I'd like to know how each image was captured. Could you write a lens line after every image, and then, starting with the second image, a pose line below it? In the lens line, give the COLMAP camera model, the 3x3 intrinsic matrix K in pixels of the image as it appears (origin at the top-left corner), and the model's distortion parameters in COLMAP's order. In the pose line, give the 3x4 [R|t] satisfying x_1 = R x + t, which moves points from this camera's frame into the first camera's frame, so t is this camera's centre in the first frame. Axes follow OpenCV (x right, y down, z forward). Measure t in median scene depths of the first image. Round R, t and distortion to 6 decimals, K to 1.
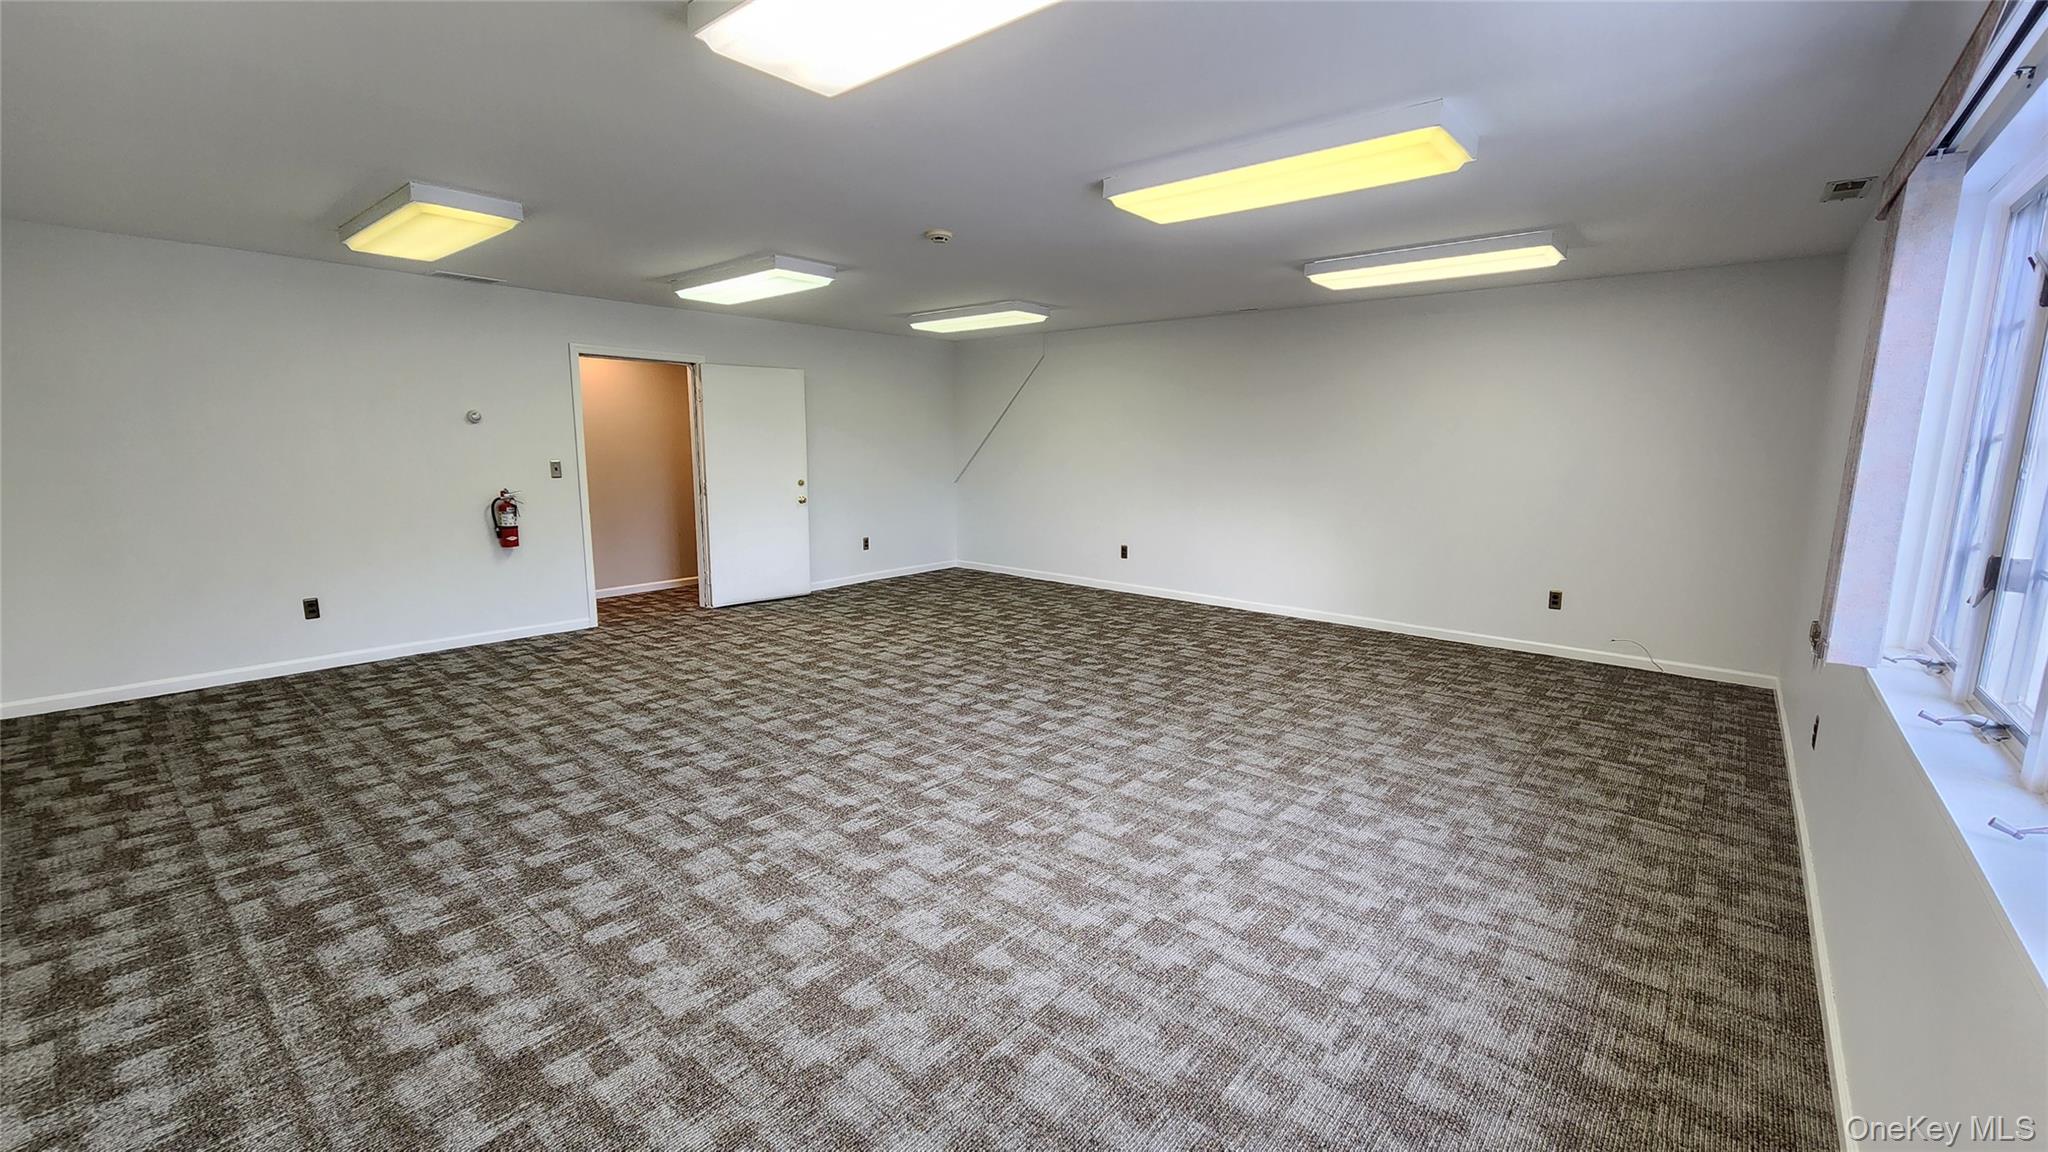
lens RADIAL K [[839.2, 0, 1020.9], [0, 839.2, 570.6], [0, 0, 1]] dist [-0.000144, 0.000005]
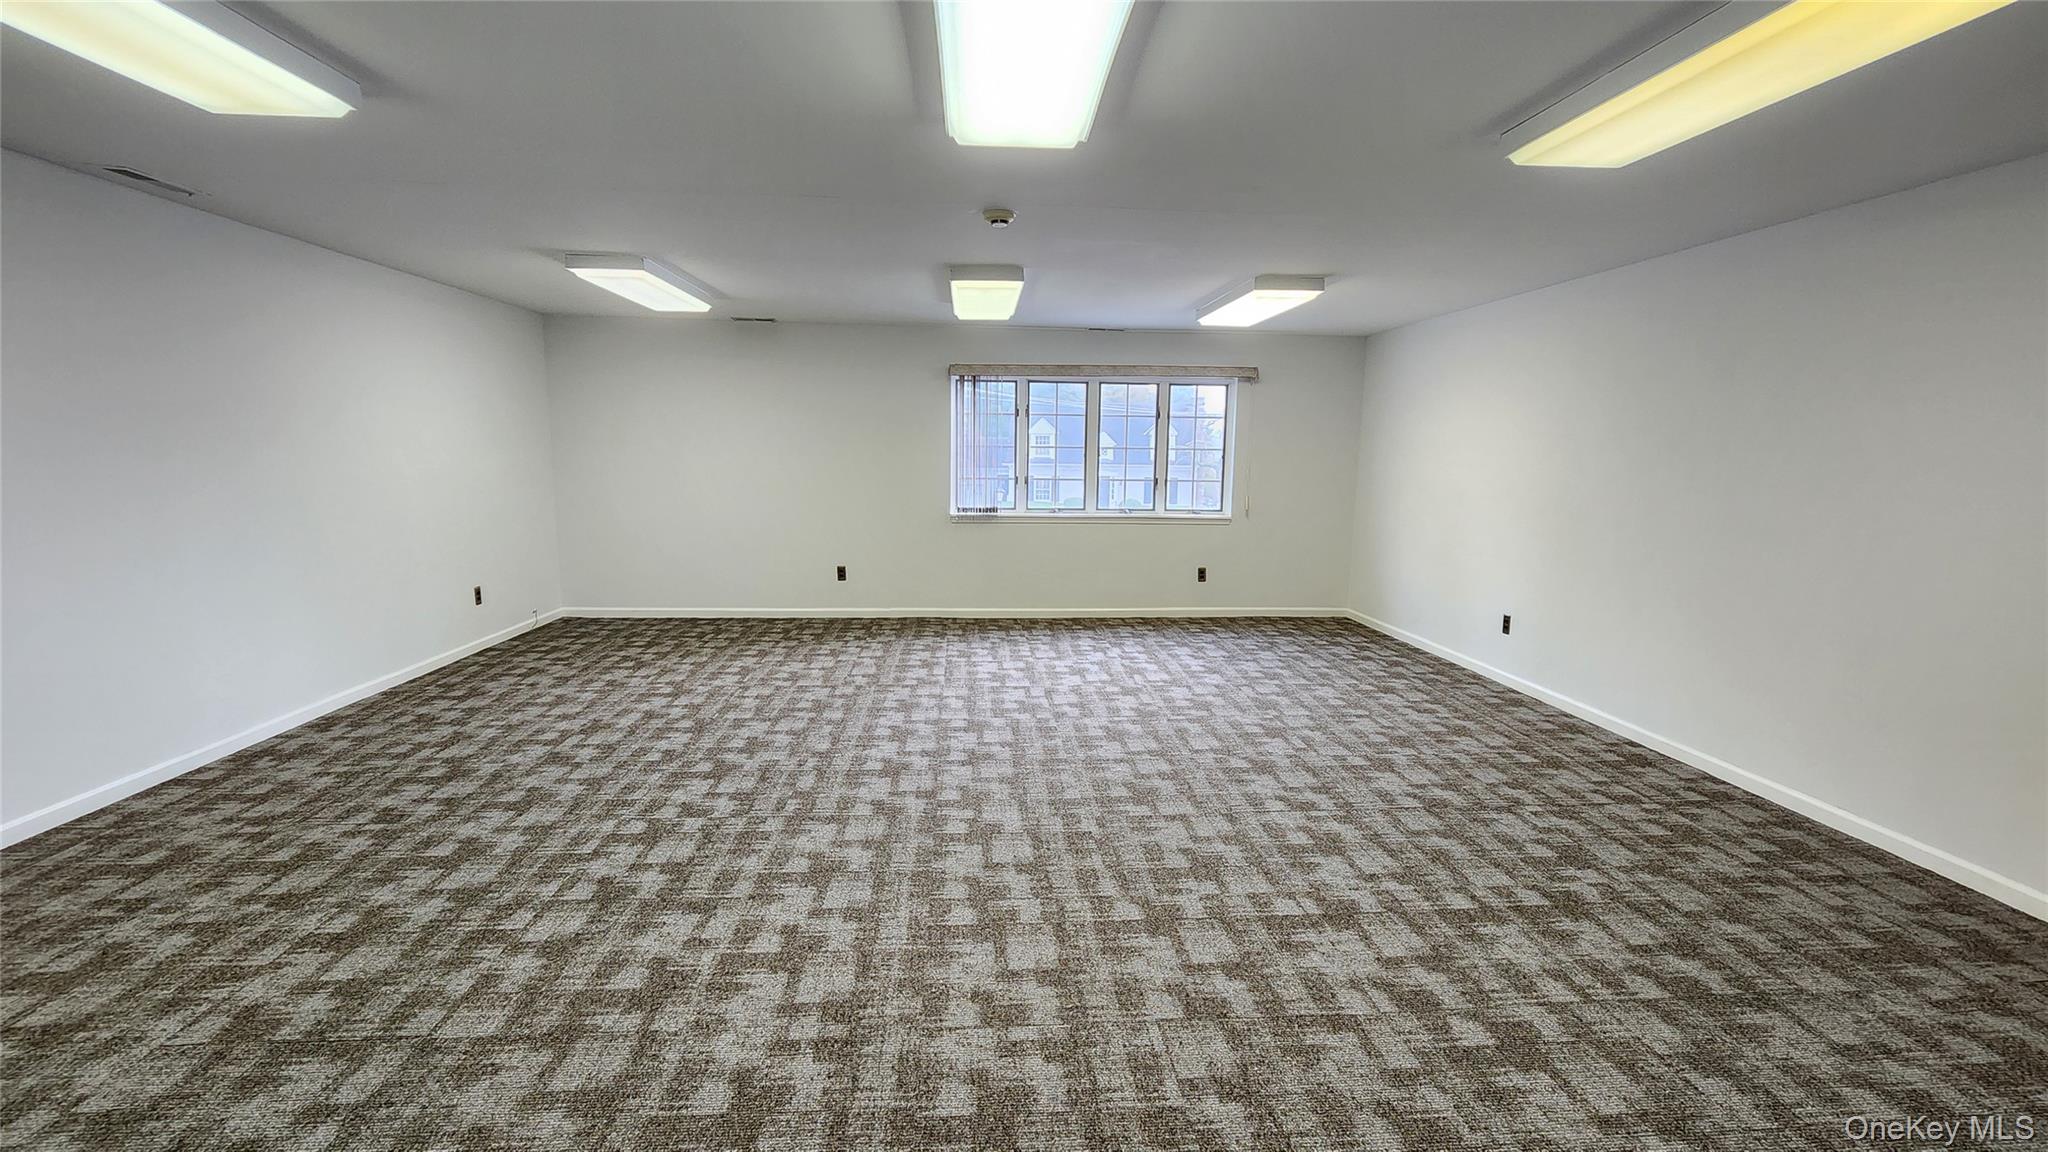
lens RADIAL K [[839.2, 0, 1020.9], [0, 839.2, 570.6], [0, 0, 1]] dist [-0.000144, 0.000005]
pose [[-0.700950, -0.120326, 0.702987, -0.759942], [0.094628, 0.961261, 0.258887, -0.272045], [-0.706905, 0.247989, -0.662410, 1.643588]]
